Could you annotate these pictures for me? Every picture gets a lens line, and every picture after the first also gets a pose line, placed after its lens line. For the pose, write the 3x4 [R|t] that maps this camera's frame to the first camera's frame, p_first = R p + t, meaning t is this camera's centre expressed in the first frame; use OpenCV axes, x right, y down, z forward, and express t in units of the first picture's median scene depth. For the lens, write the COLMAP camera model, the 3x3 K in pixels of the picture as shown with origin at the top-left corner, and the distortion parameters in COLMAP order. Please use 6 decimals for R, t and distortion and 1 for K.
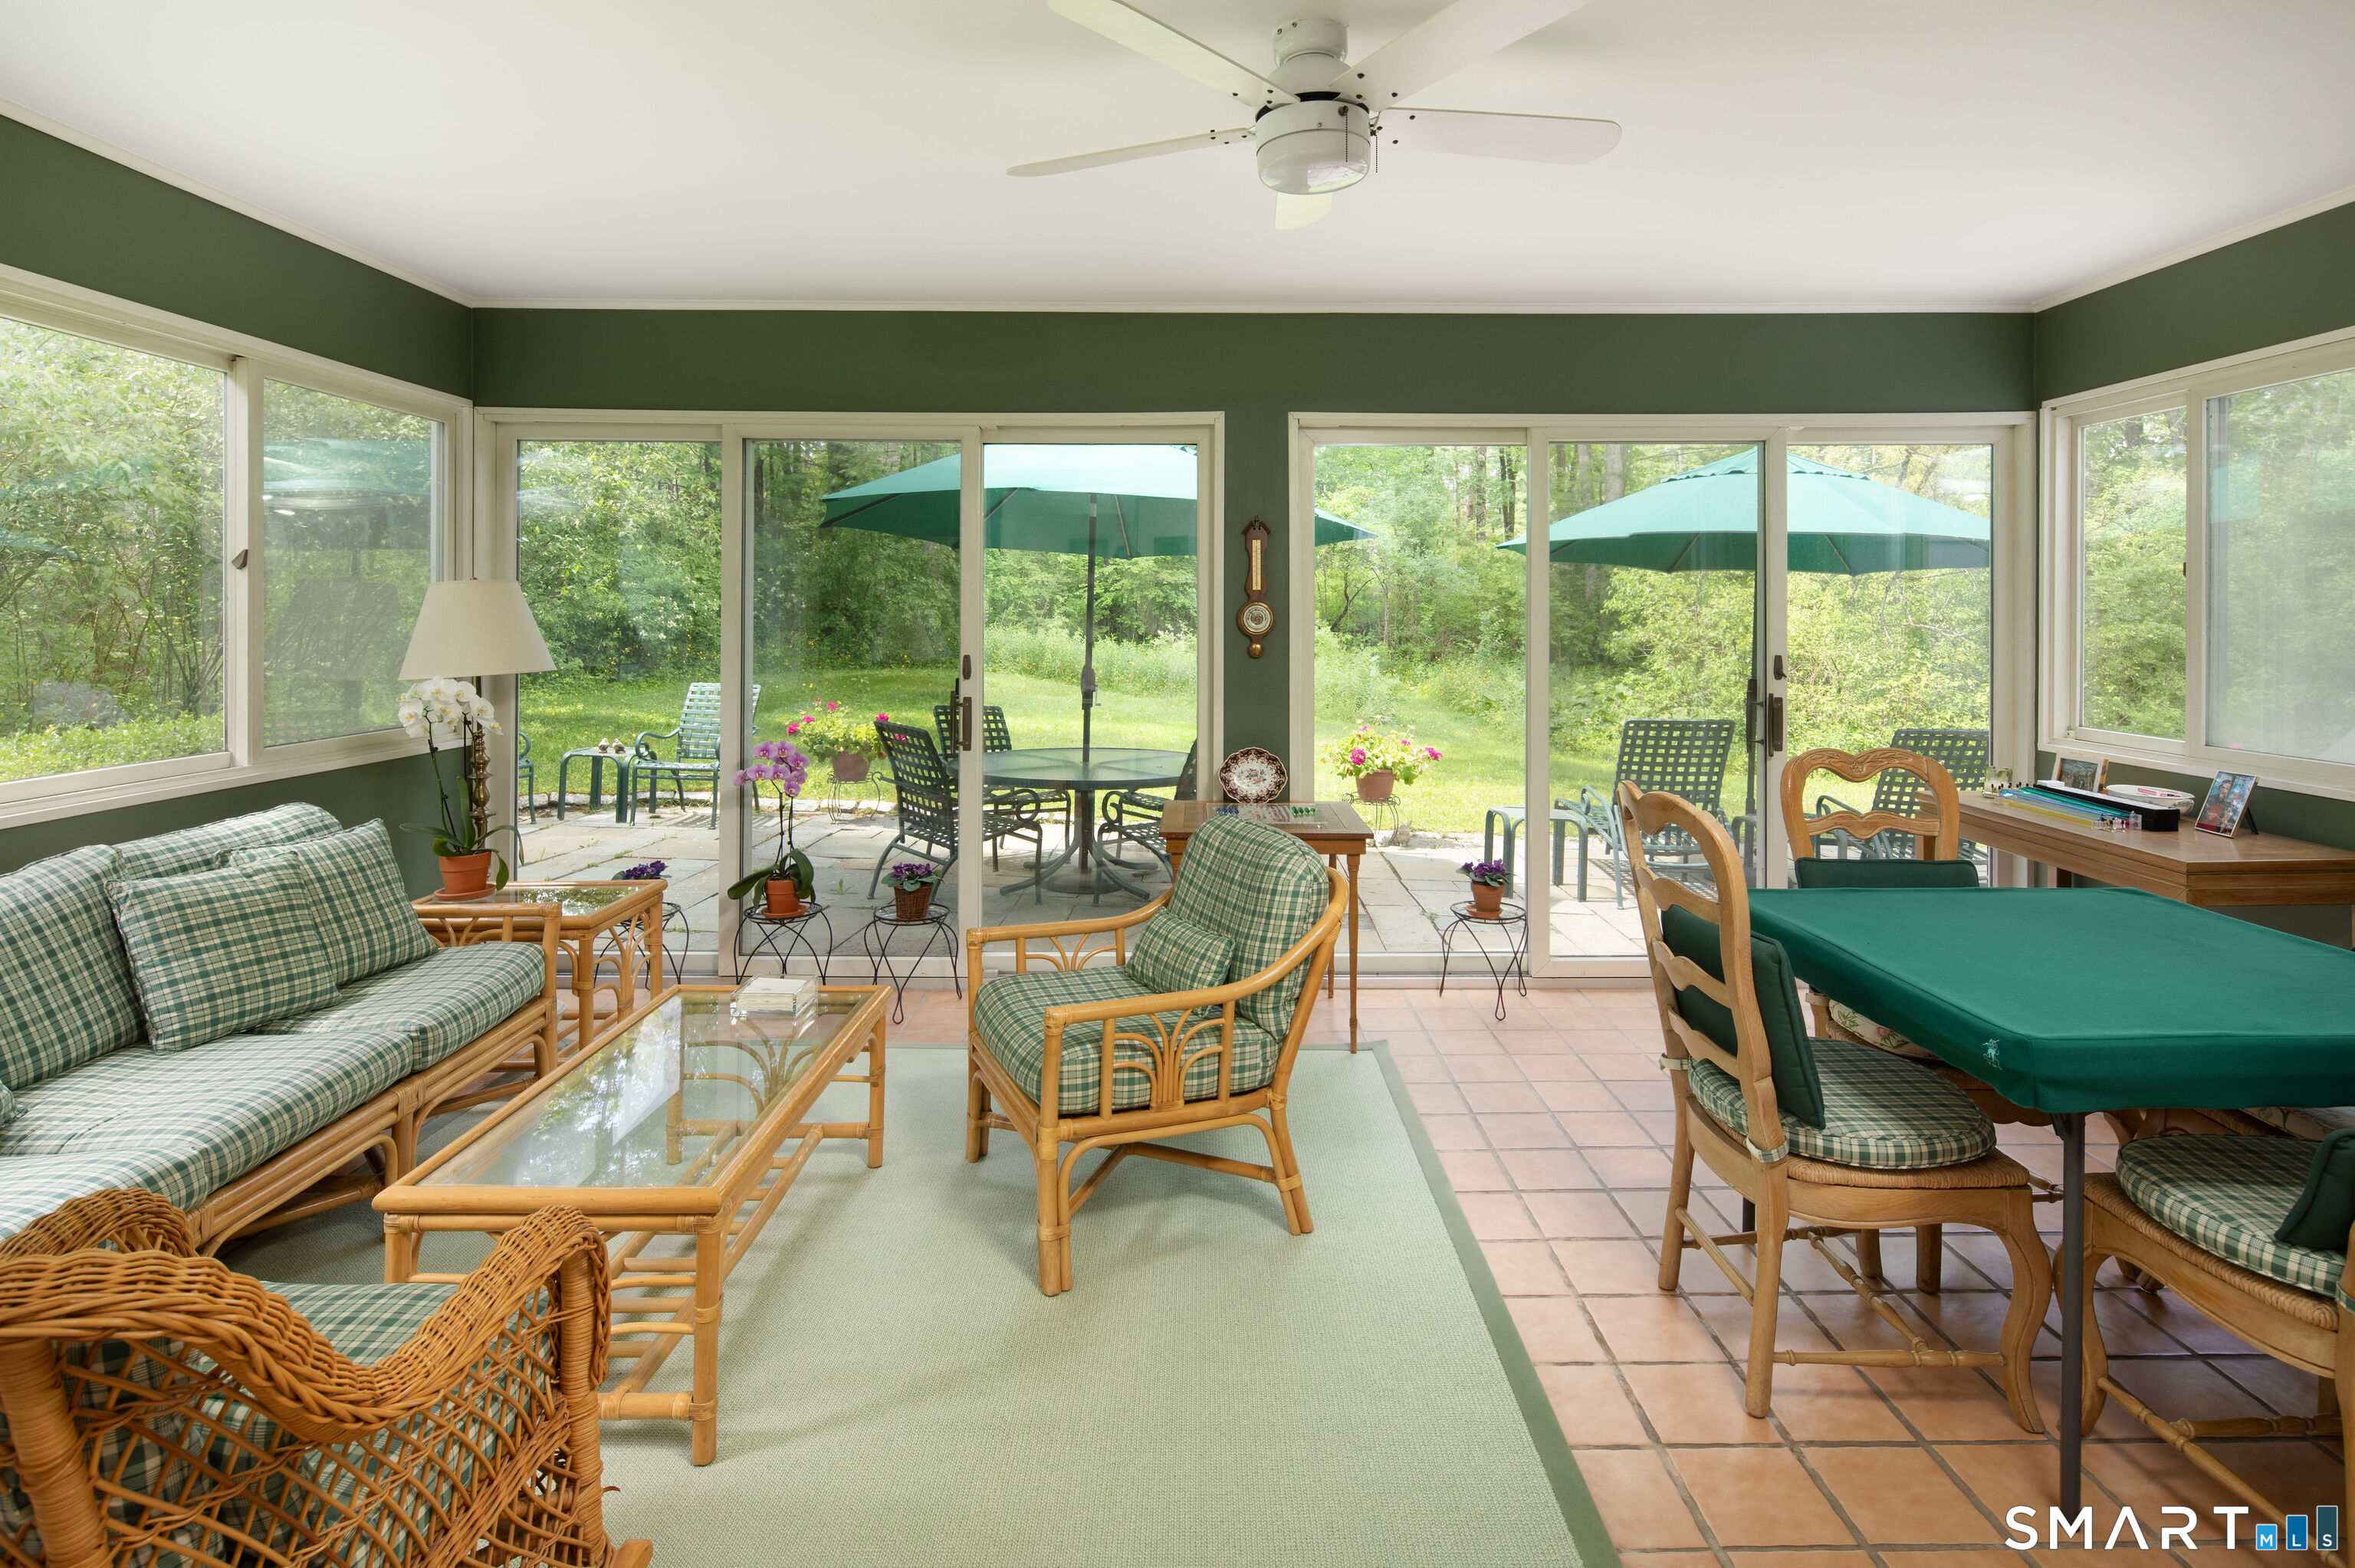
lens RADIAL K [[1165.5, 0, 1185.0], [0, 1165.5, 622.4], [0, 0, 1]] dist [0.000000, -0.006042]
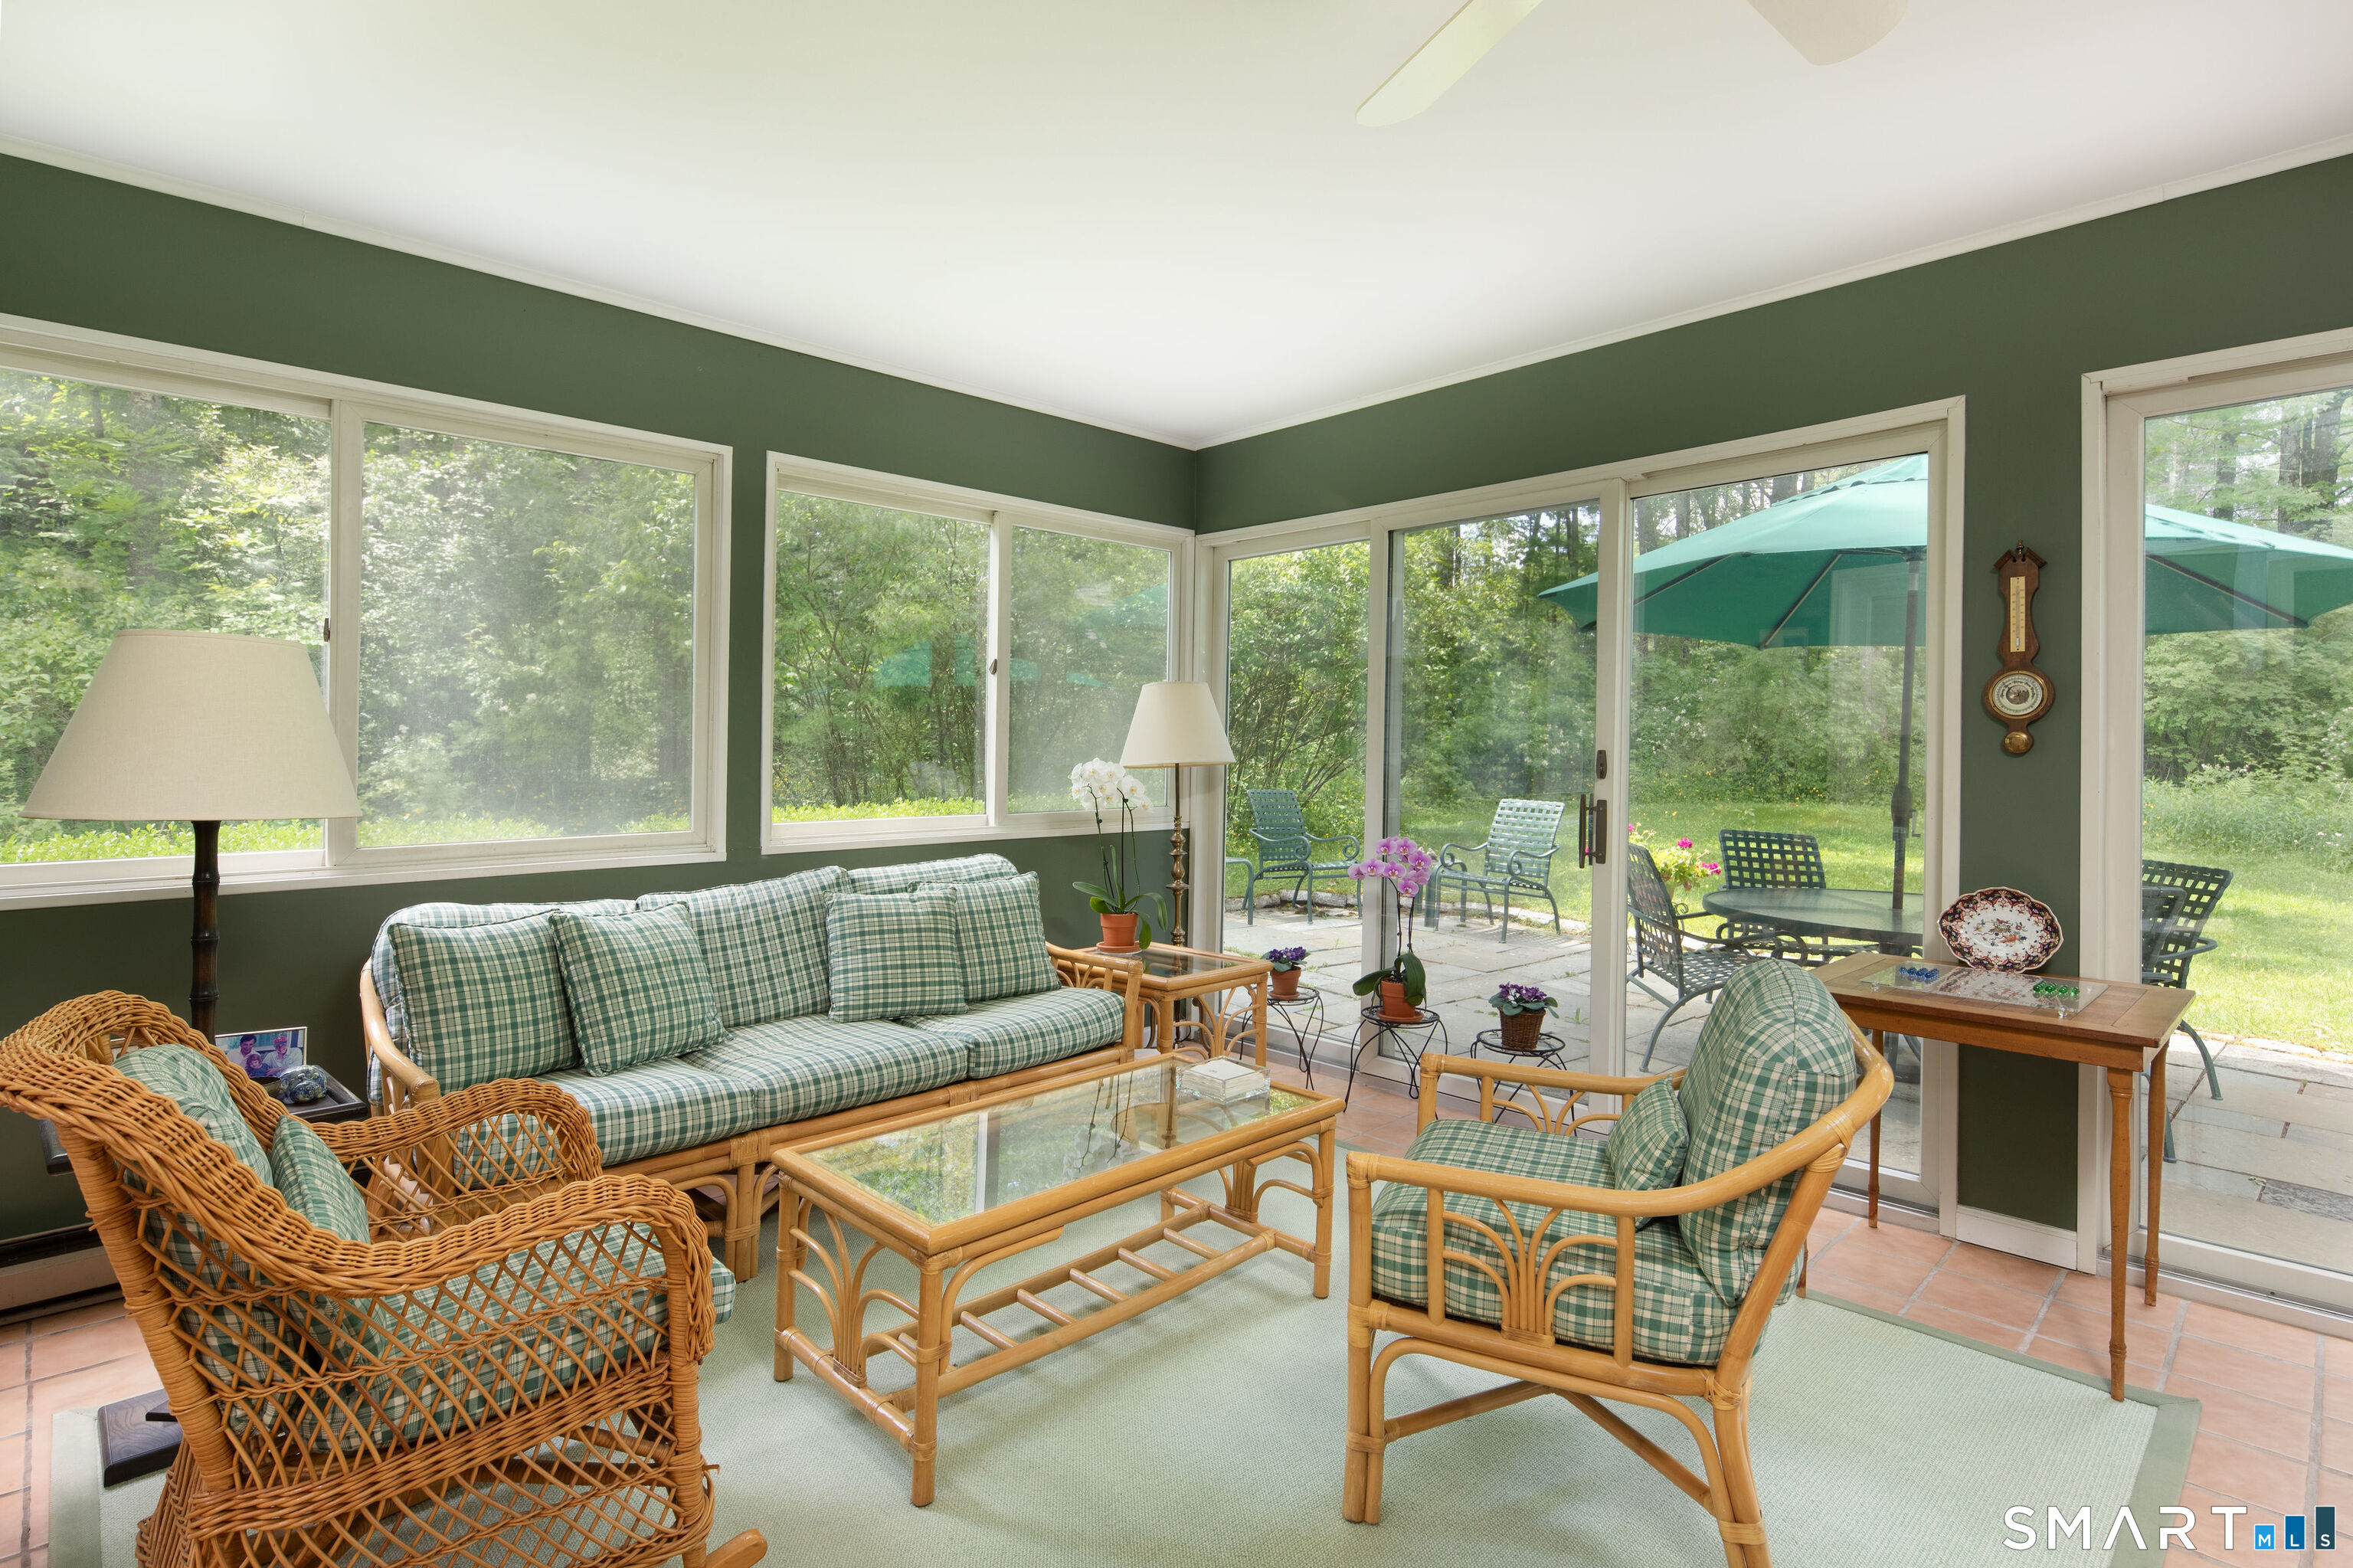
lens RADIAL K [[1144.6, 0, 1175.9], [0, 1144.6, 743.9], [0, 0, 1]] dist [-0.001305, -0.000876]
pose [[0.697413, -0.003138, -0.716663, 0.246550], [-0.007271, 0.999908, -0.011453, 0.045150], [0.716633, 0.013199, 0.697326, 0.257012]]
